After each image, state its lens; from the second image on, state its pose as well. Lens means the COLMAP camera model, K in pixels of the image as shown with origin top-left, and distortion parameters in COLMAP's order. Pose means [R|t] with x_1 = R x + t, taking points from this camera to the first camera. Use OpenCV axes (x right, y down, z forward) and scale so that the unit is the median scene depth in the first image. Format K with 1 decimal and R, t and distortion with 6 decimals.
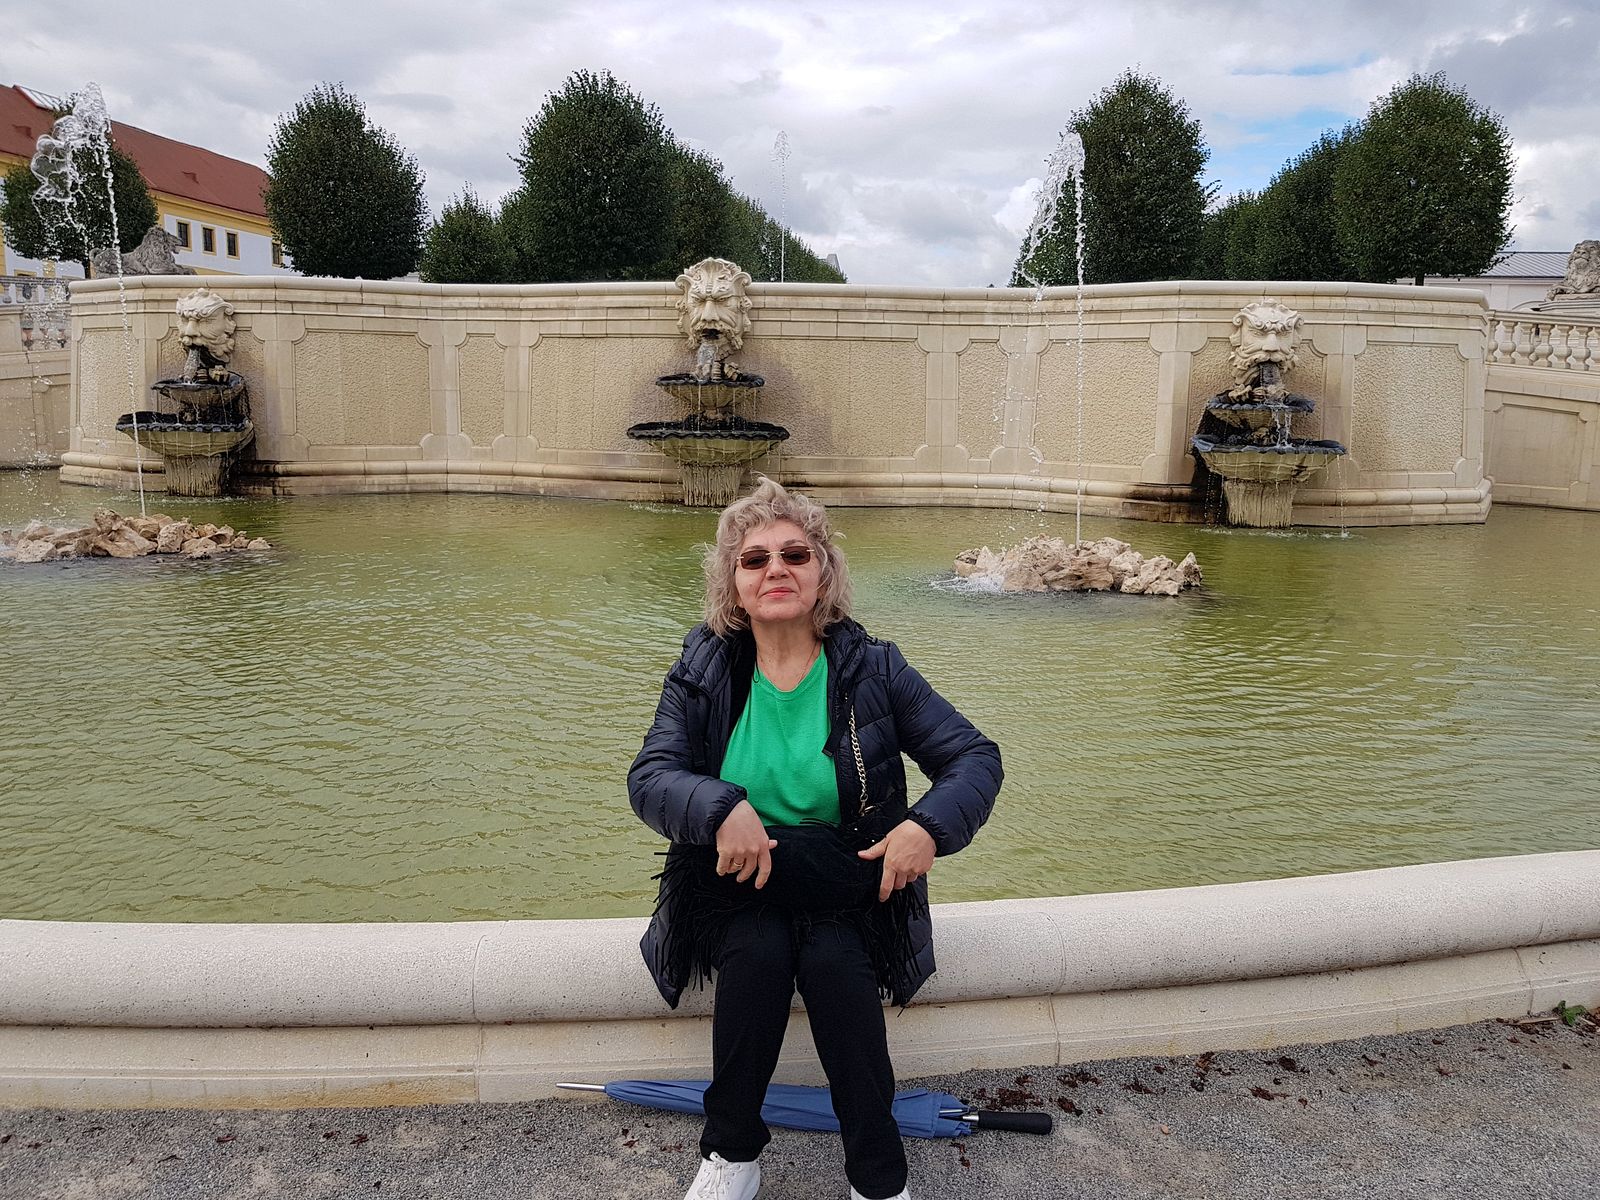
lens RADIAL K [[1248.0, 0, 800.0], [0, 1248.0, 600.0], [0, 0, 1]] dist [0.011879, -0.031360]
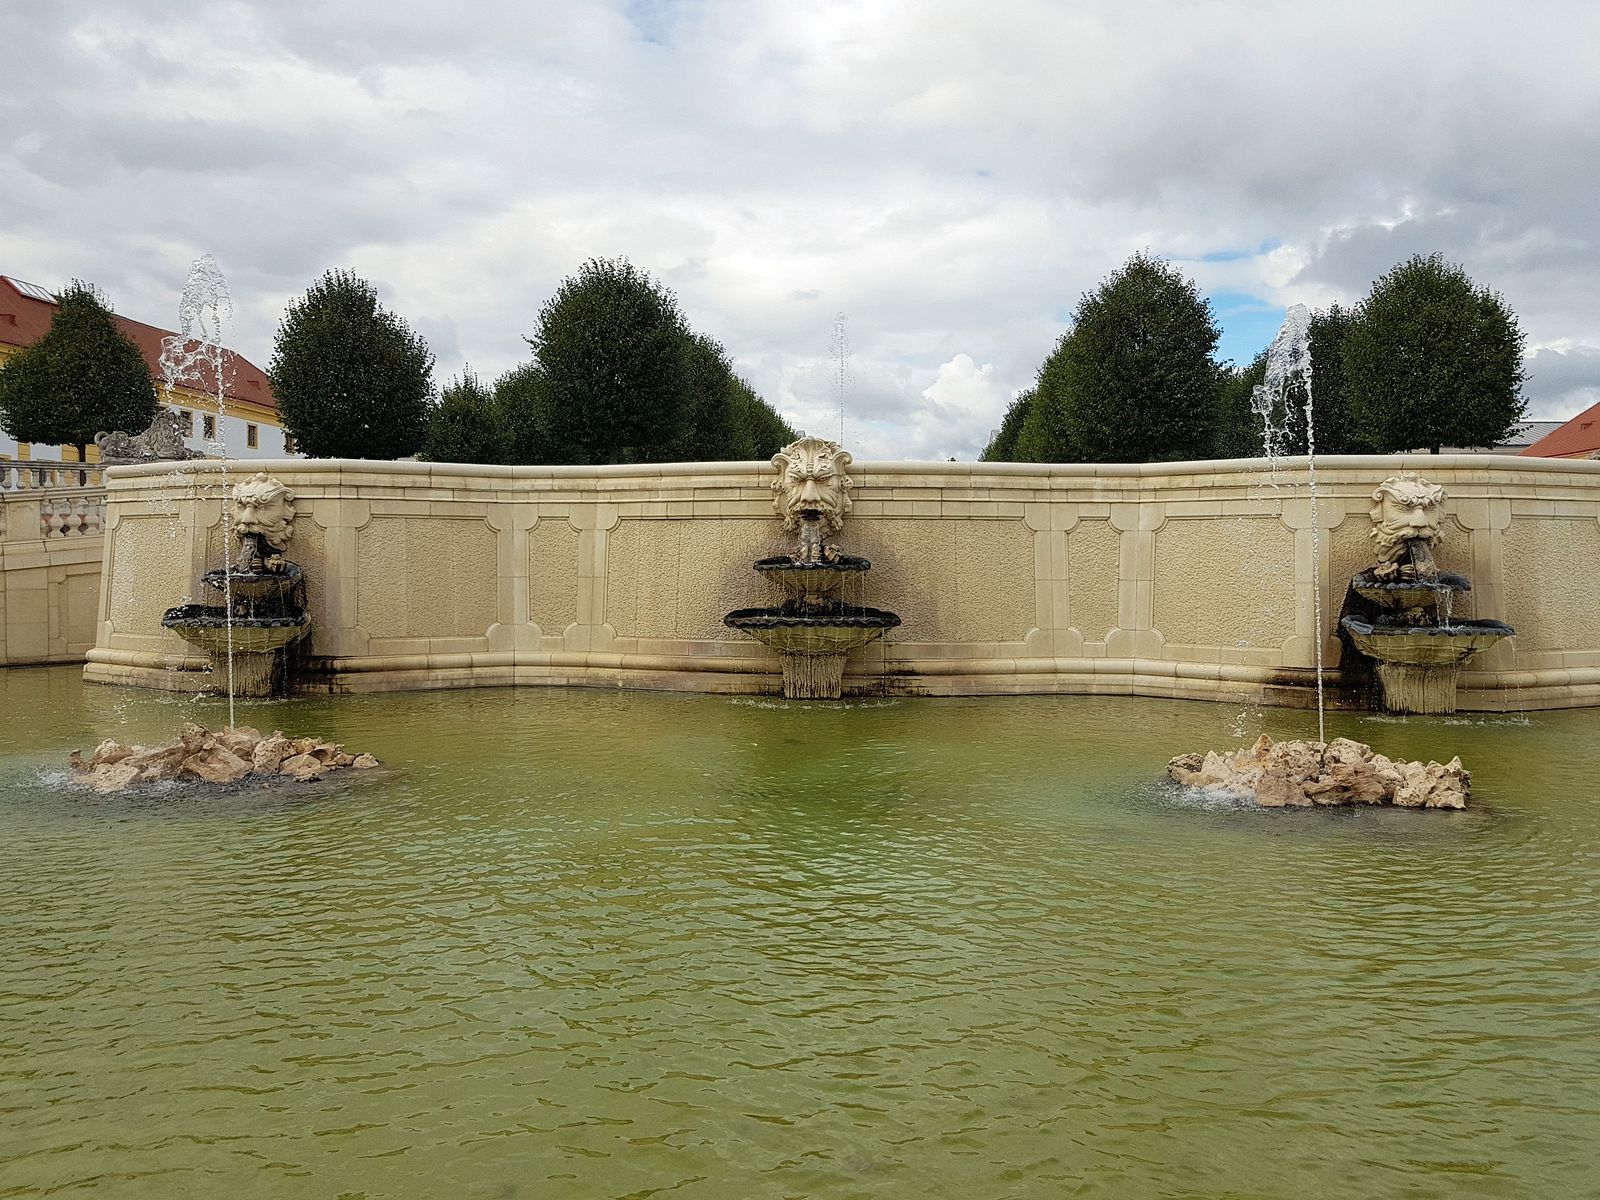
lens RADIAL K [[1248.0, 0, 800.0], [0, 1248.0, 600.0], [0, 0, 1]] dist [0.011879, -0.031360]
pose [[0.999312, -0.013656, 0.034496, -0.110046], [0.018204, 0.990658, -0.135149, -0.022419], [-0.032328, 0.135684, 0.990225, 0.077648]]
